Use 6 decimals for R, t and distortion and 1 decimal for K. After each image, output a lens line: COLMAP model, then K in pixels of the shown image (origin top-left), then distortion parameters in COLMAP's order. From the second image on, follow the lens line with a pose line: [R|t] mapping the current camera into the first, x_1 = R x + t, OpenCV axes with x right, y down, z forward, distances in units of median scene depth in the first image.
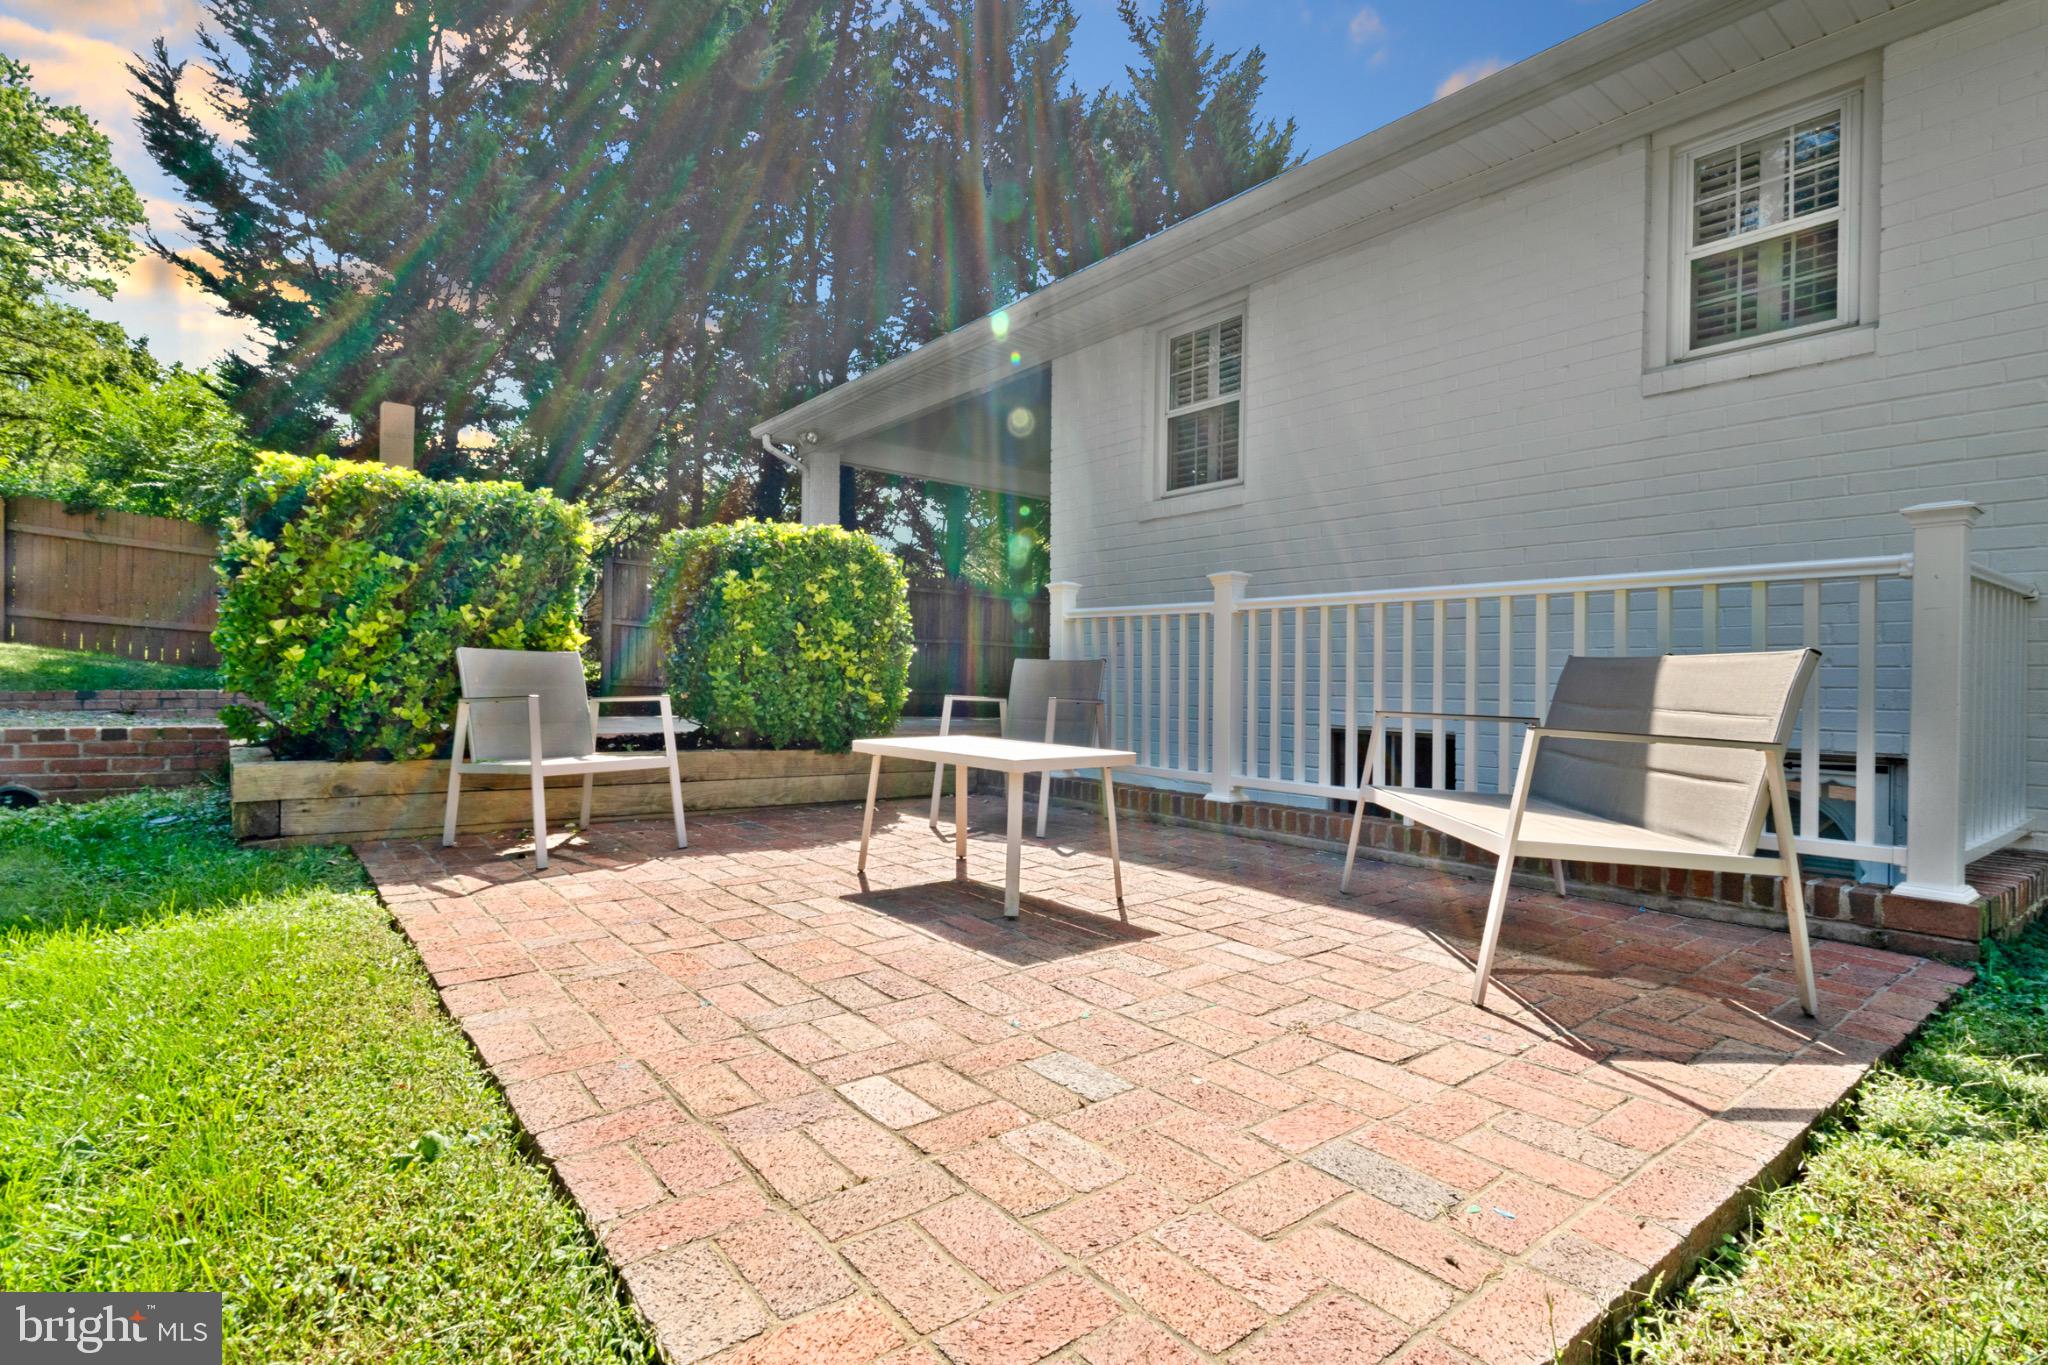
lens RADIAL K [[992.4, 0, 1026.9], [0, 992.4, 691.1], [0, 0, 1]] dist [-0.001616, -0.002092]
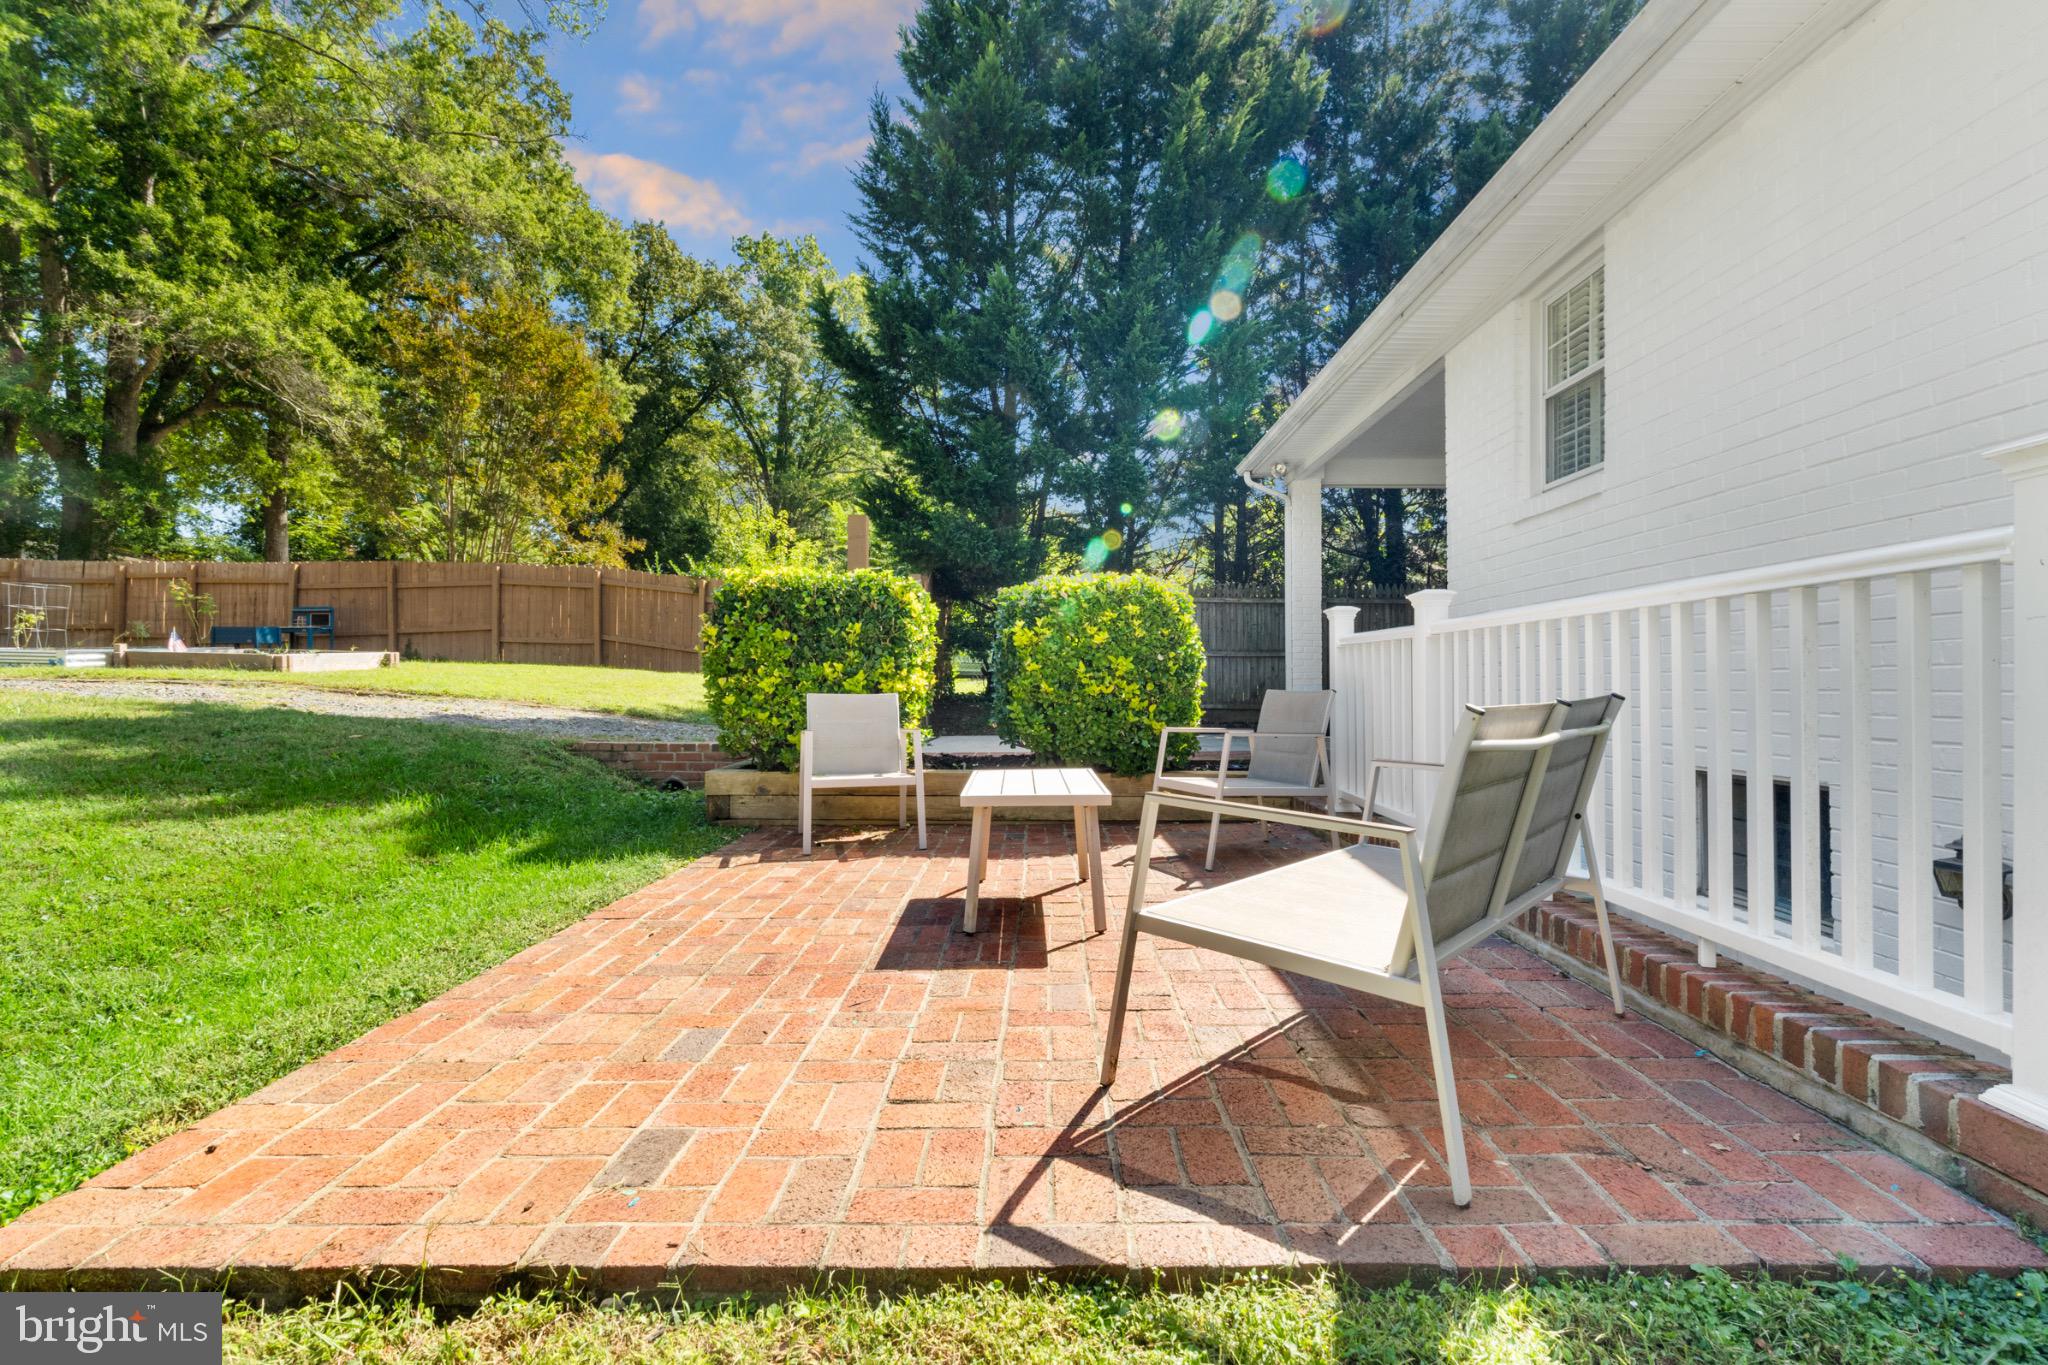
lens RADIAL K [[992.4, 0, 1089.5], [0, 992.4, 683.3], [0, 0, 1]] dist [-0.001616, -0.002092]
pose [[0.776847, -0.018486, -0.629418, 0.597331], [0.008491, 0.999786, -0.018884, -0.026840], [0.629633, 0.009325, 0.776837, 0.144703]]
